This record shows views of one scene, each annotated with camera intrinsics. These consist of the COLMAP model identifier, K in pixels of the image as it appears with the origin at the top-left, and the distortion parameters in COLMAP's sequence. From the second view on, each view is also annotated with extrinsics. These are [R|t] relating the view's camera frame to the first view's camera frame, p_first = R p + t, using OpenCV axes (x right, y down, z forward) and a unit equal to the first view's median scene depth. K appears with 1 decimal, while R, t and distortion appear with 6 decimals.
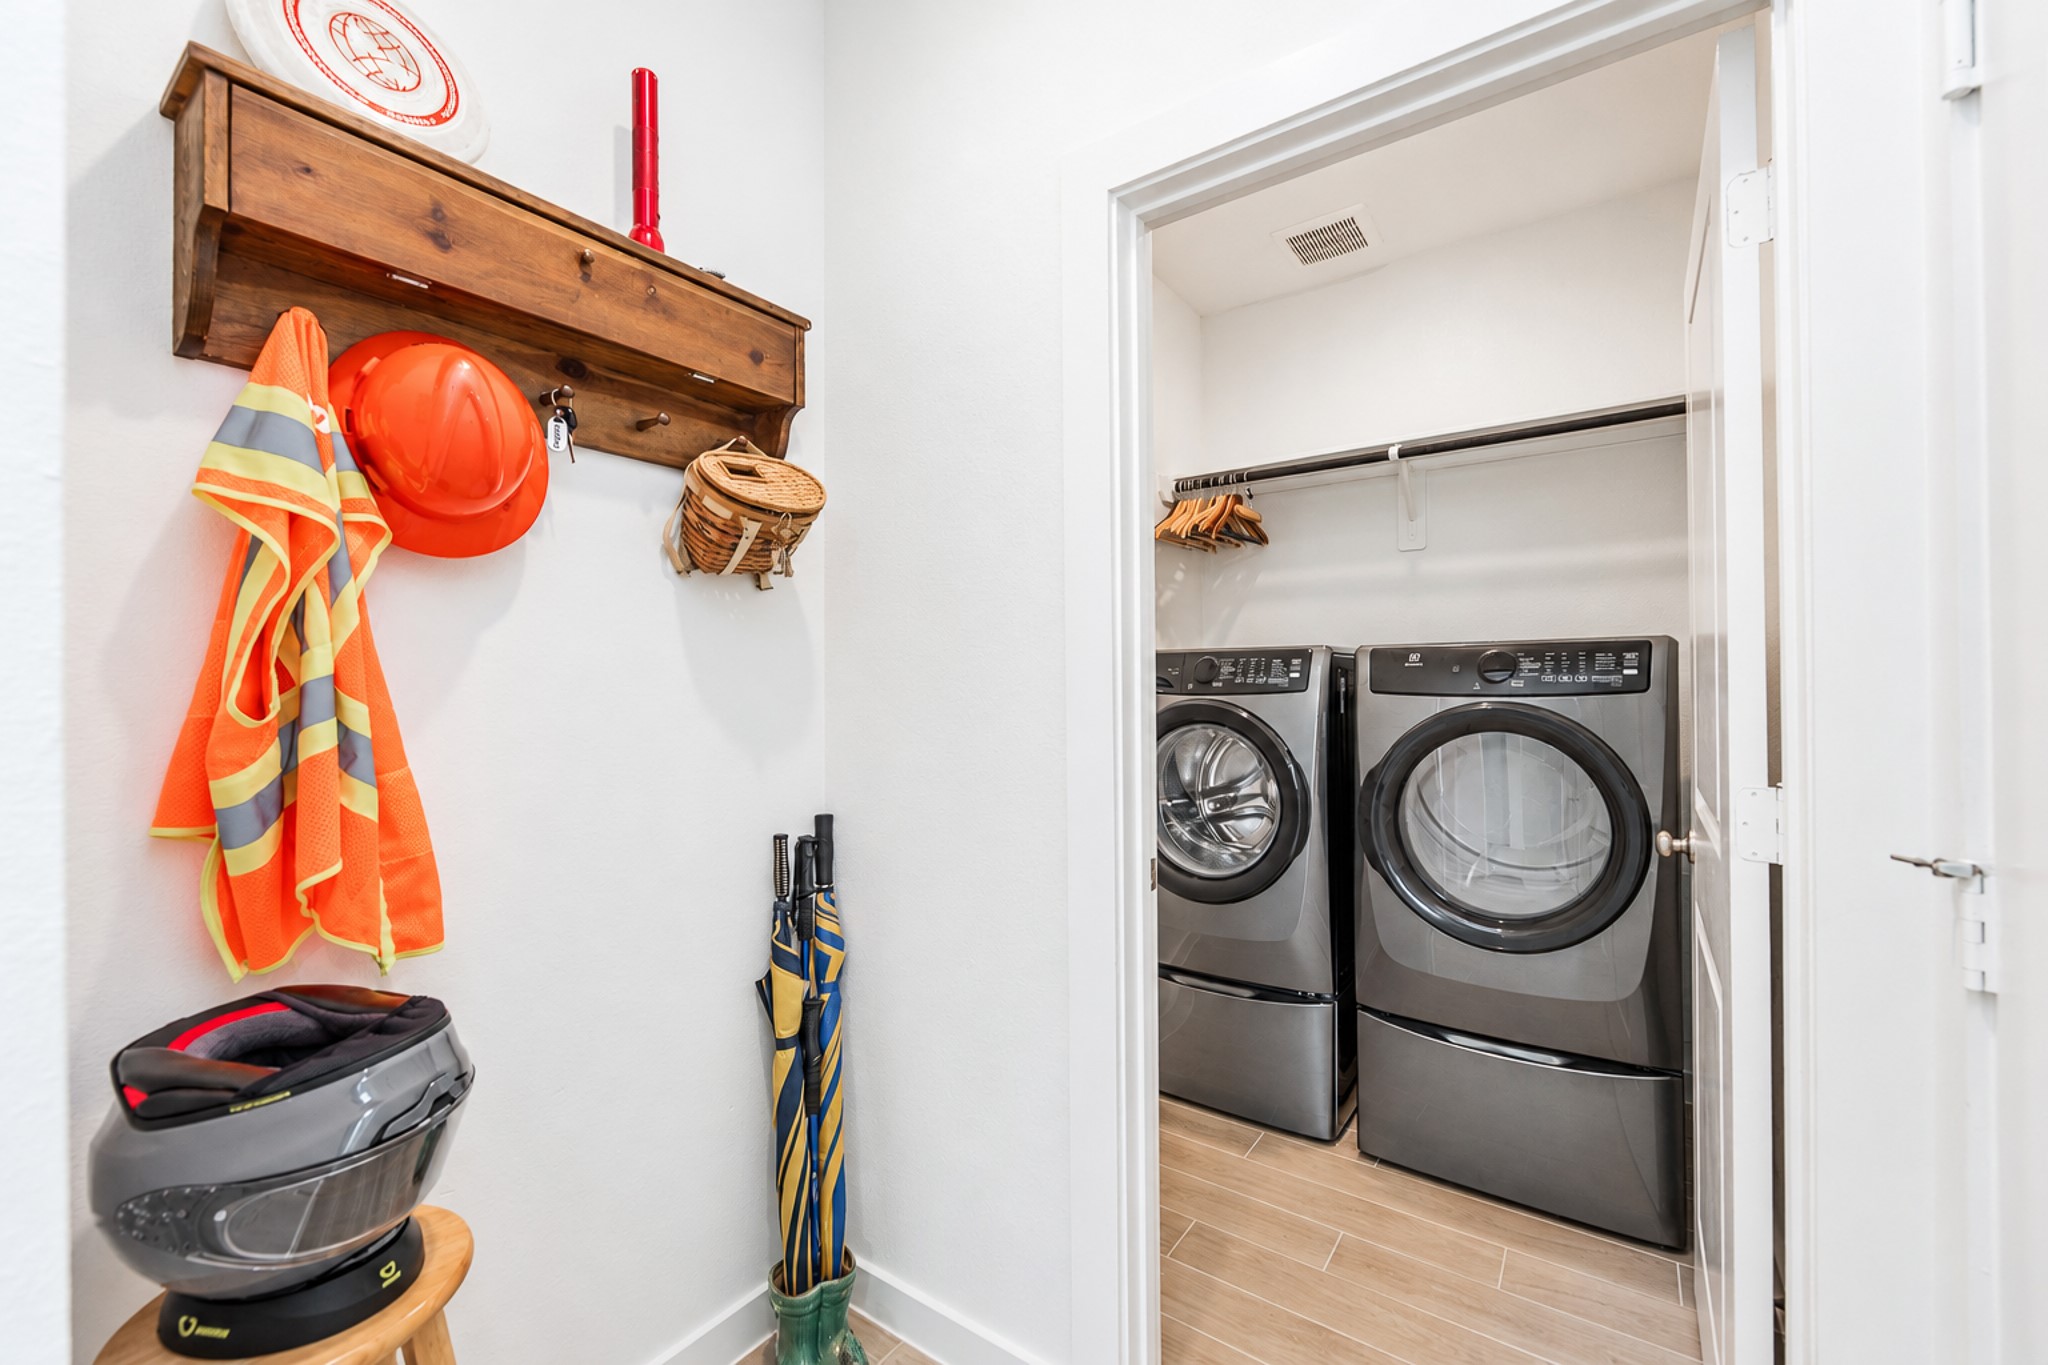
lens RADIAL K [[838.7, 0, 1023.1], [0, 838.7, 683.4], [0, 0, 1]] dist [-0.001604, -0.000154]
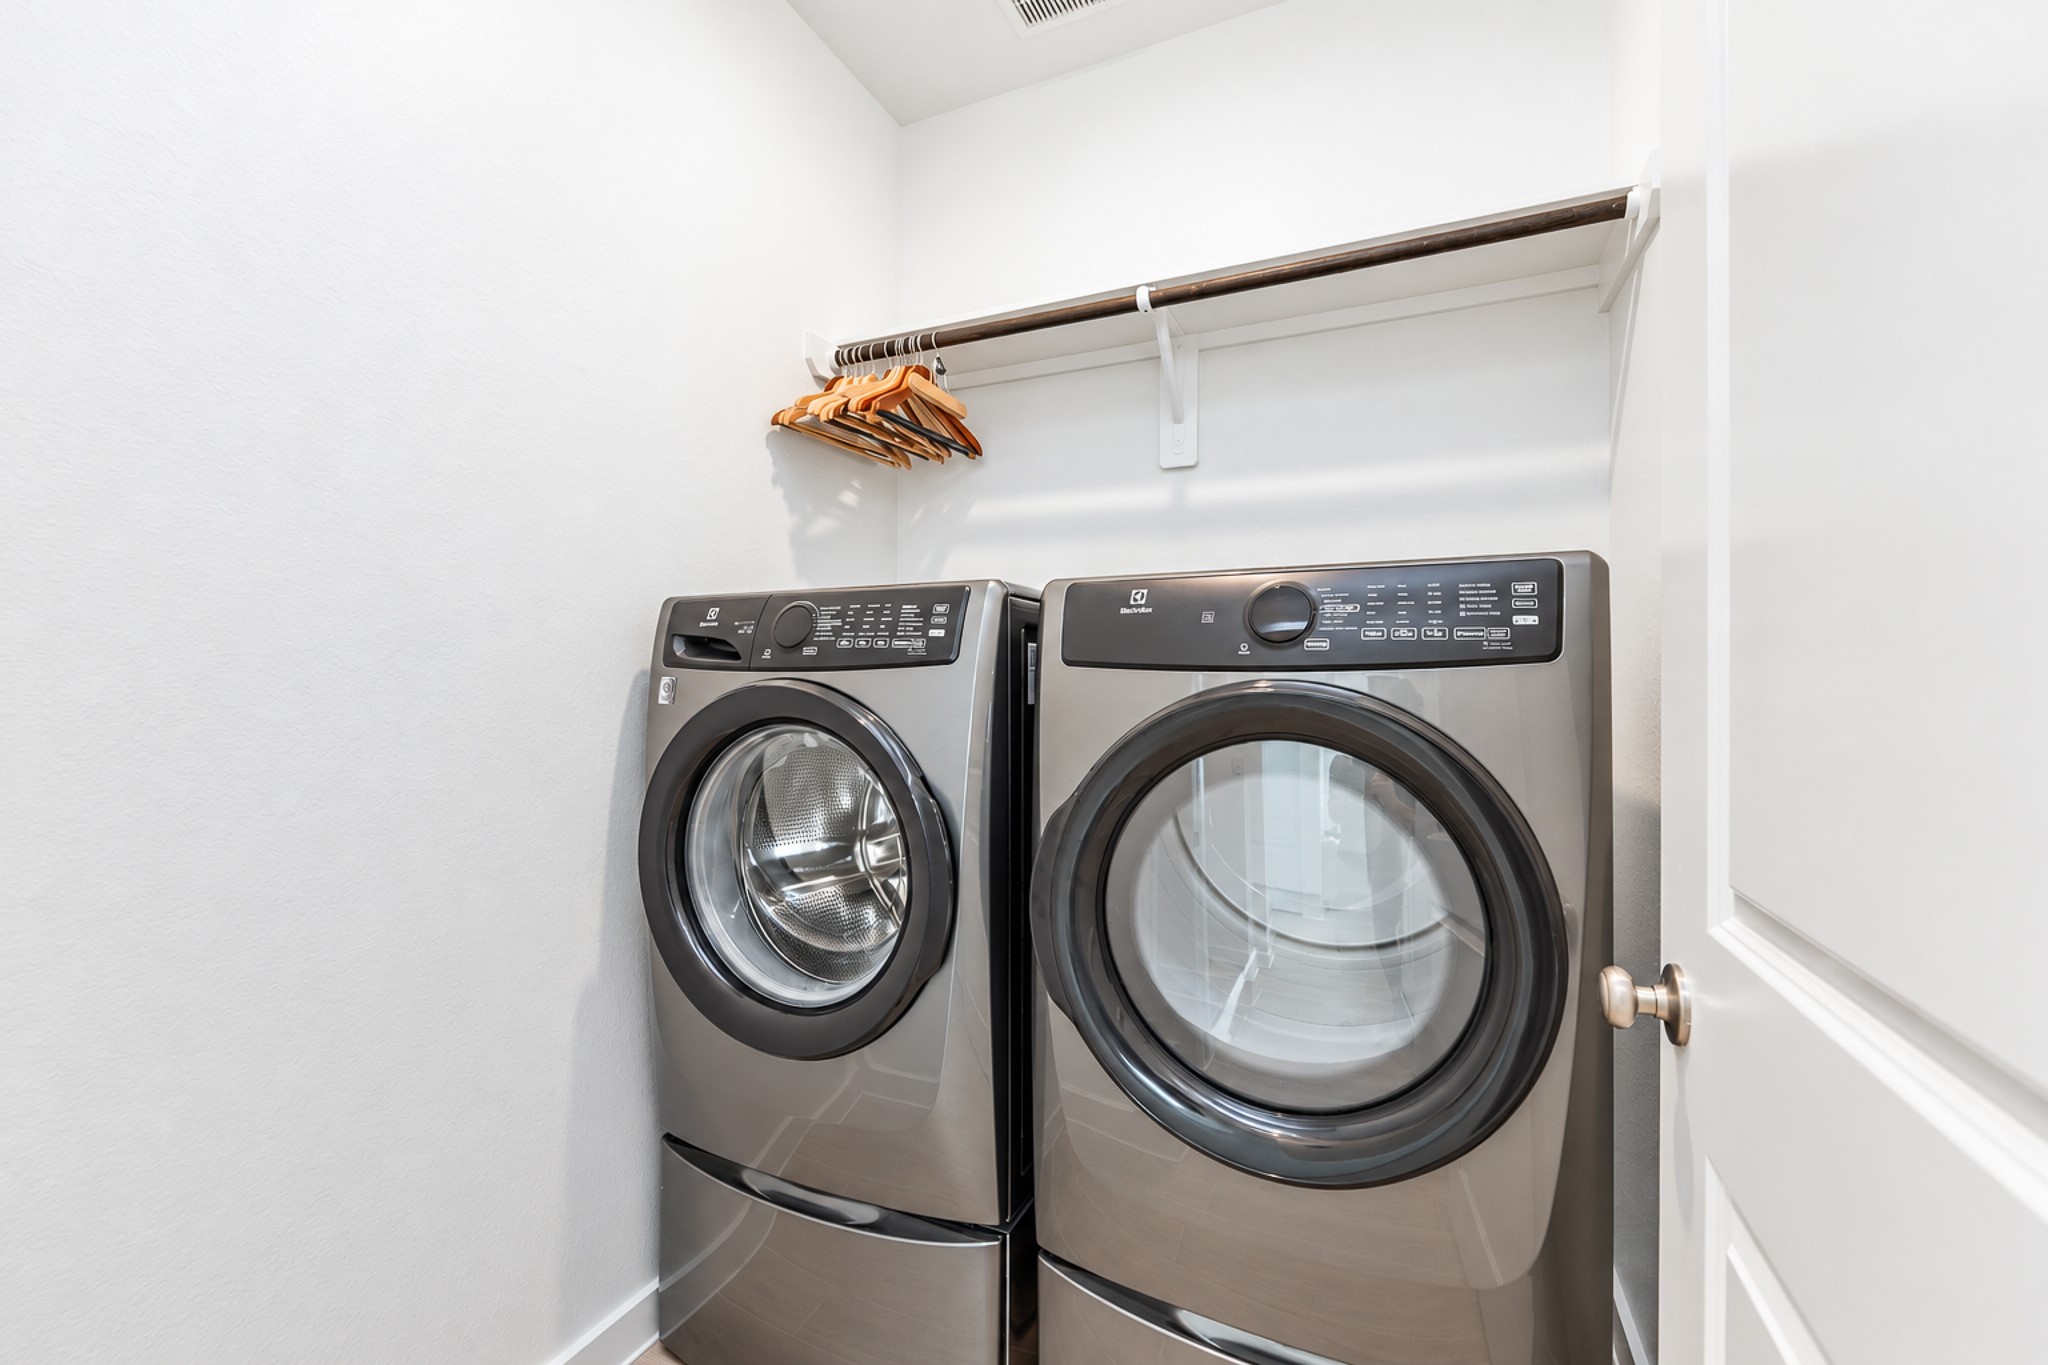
lens RADIAL K [[838.7, 0, 1023.1], [0, 838.7, 683.4], [0, 0, 1]] dist [-0.001604, -0.000154]
pose [[0.980523, 0.005749, 0.196322, 0.273270], [-0.006716, 0.999968, 0.004260, 0.019473], [-0.196292, -0.005495, 0.980530, 0.466057]]
